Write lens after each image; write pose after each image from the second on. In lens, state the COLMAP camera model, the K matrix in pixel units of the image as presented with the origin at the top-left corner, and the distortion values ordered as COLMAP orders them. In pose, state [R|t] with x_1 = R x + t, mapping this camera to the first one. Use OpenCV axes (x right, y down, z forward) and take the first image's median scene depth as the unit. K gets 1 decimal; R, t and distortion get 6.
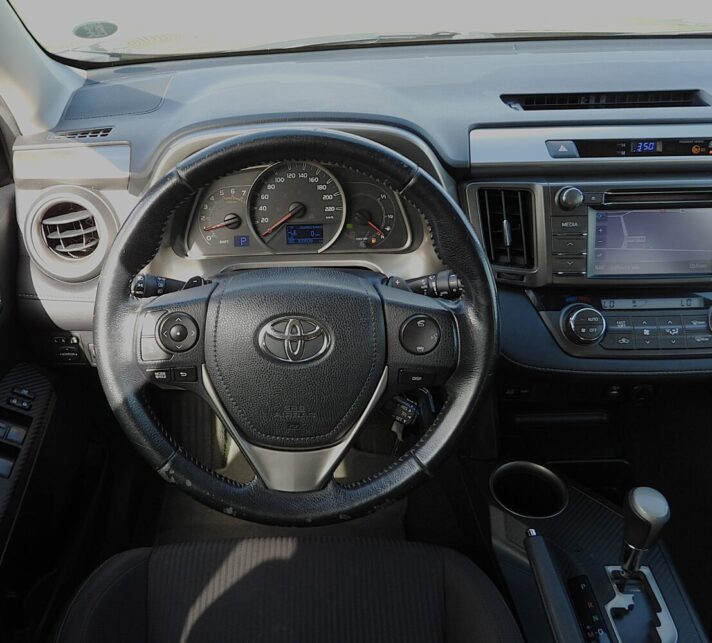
lens RADIAL K [[665.4, 0, 323.8], [0, 665.4, 333.4], [0, 0, 1]] dist [-0.013425, 0.000000]
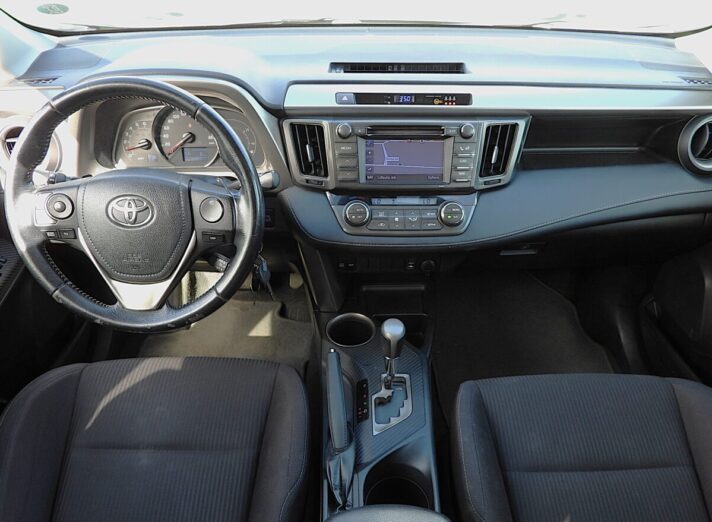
lens RADIAL K [[517.6, 0, 360.2], [0, 517.6, 271.5], [0, 0, 1]] dist [-0.009375, 0.004520]
pose [[0.998963, 0.013213, 0.043570, 0.342804], [-0.014752, 0.999271, 0.035205, 0.076905], [-0.043073, -0.035811, 0.998430, -0.203079]]
